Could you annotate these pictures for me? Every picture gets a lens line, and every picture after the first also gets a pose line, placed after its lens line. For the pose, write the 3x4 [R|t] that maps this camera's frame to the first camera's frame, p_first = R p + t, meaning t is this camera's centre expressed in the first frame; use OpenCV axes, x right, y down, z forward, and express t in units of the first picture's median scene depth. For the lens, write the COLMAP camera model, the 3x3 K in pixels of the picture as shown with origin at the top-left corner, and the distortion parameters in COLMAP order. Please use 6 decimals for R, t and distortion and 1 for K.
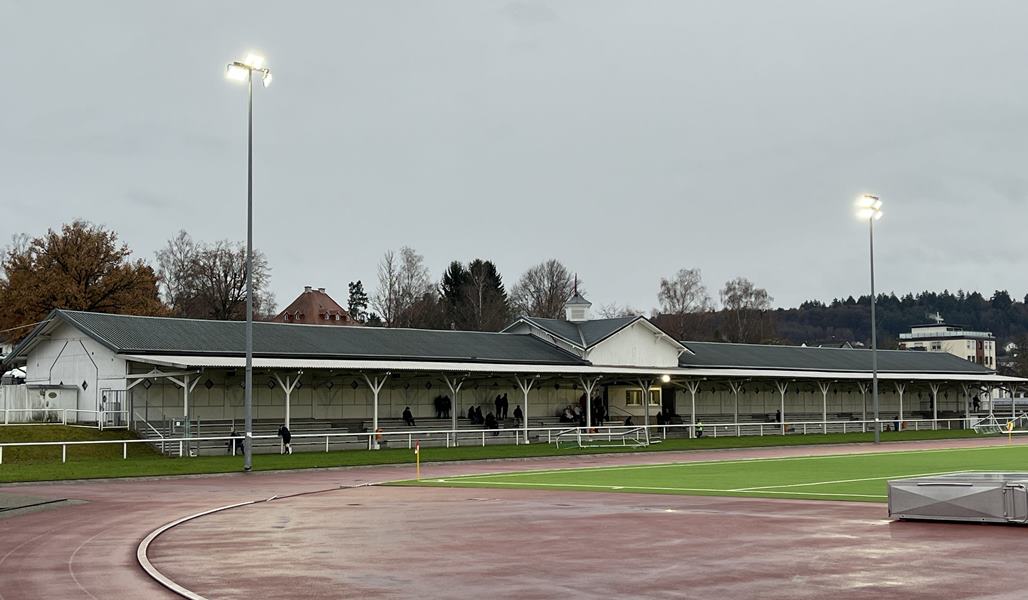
lens RADIAL K [[1489.1, 0, 514.0], [0, 1489.1, 300.0], [0, 0, 1]] dist [0.118842, -0.026463]
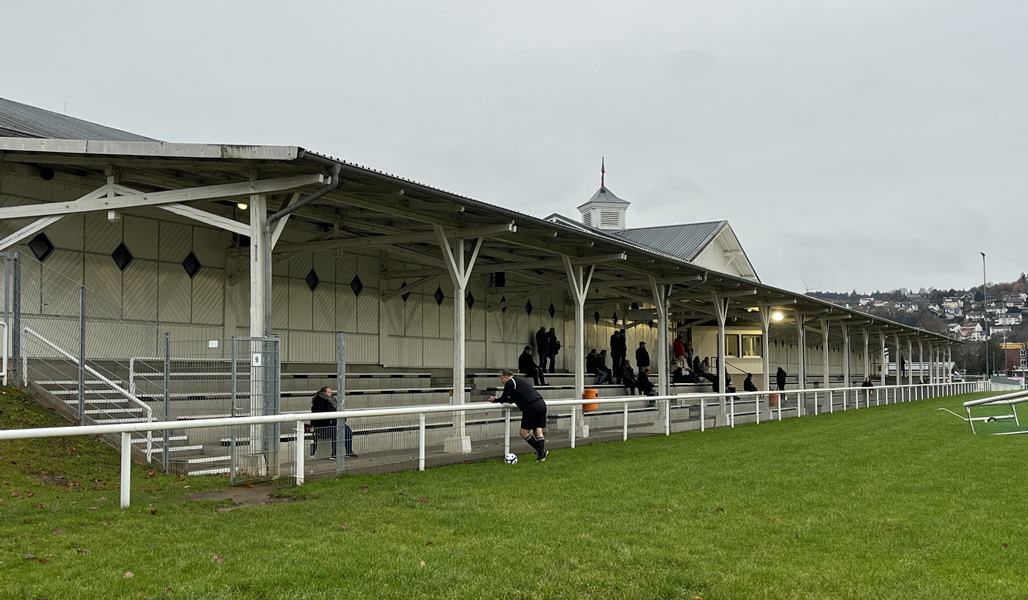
lens RADIAL K [[1226.3, 0, 514.0], [0, 1226.3, 300.0], [0, 0, 1]] dist [-0.001647, -0.007553]
pose [[0.950275, 0.024870, 0.310418, -0.126802], [-0.026461, 0.999649, 0.000914, 0.035688], [-0.310286, -0.009083, 0.950600, 0.395295]]
